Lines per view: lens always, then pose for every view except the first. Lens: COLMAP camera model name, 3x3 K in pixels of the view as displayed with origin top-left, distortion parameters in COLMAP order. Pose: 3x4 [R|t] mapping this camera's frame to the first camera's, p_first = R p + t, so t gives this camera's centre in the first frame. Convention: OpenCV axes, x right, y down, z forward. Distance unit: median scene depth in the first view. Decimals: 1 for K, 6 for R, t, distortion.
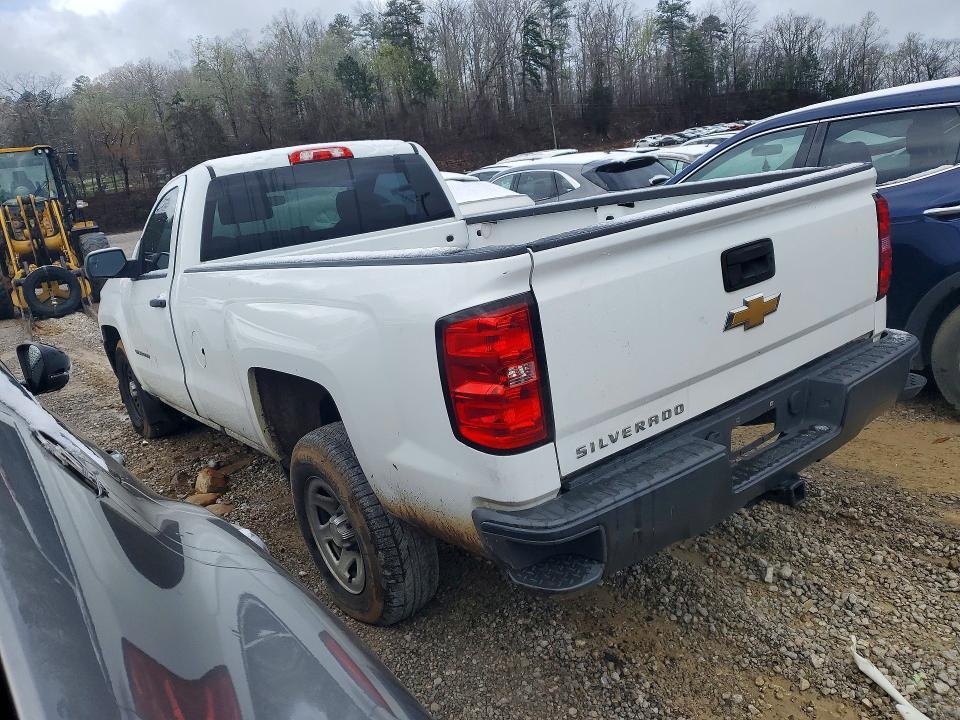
lens RADIAL K [[741.5, 0, 474.2], [0, 741.5, 363.0], [0, 0, 1]] dist [0.019683, -0.004372]
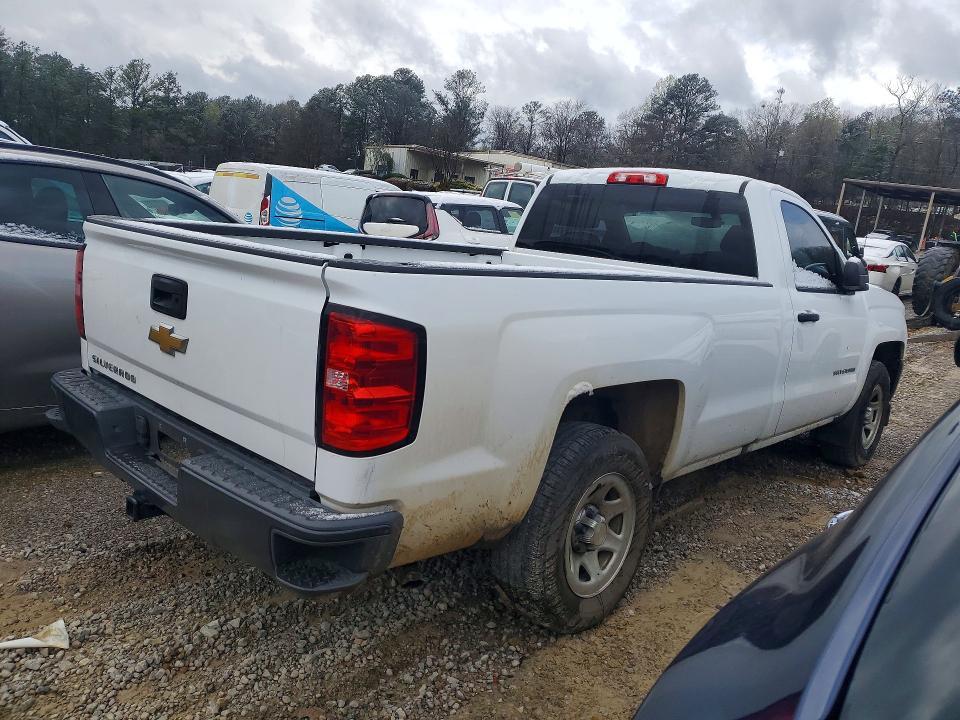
lens RADIAL K [[741.5, 0, 476.6], [0, 741.5, 355.1], [0, 0, 1]] dist [0.019683, -0.004372]
pose [[0.166449, 0.345433, -0.923564, 0.820777], [-0.346511, 0.897383, 0.273191, -0.281943], [0.923160, 0.274553, 0.269065, 0.631374]]
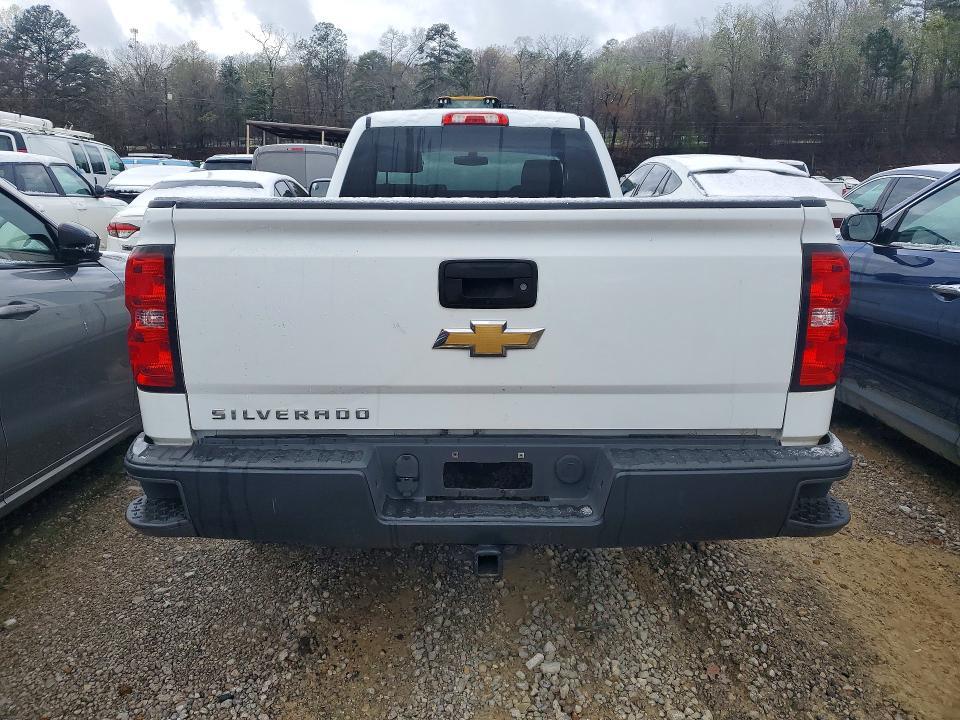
lens RADIAL K [[741.5, 0, 468.0], [0, 741.5, 348.3], [0, 0, 1]] dist [0.019683, -0.004372]
pose [[0.799452, 0.272519, -0.535360, 0.455098], [-0.261975, 0.960133, 0.097538, -0.075945], [0.540598, 0.062274, 0.838973, 0.154337]]
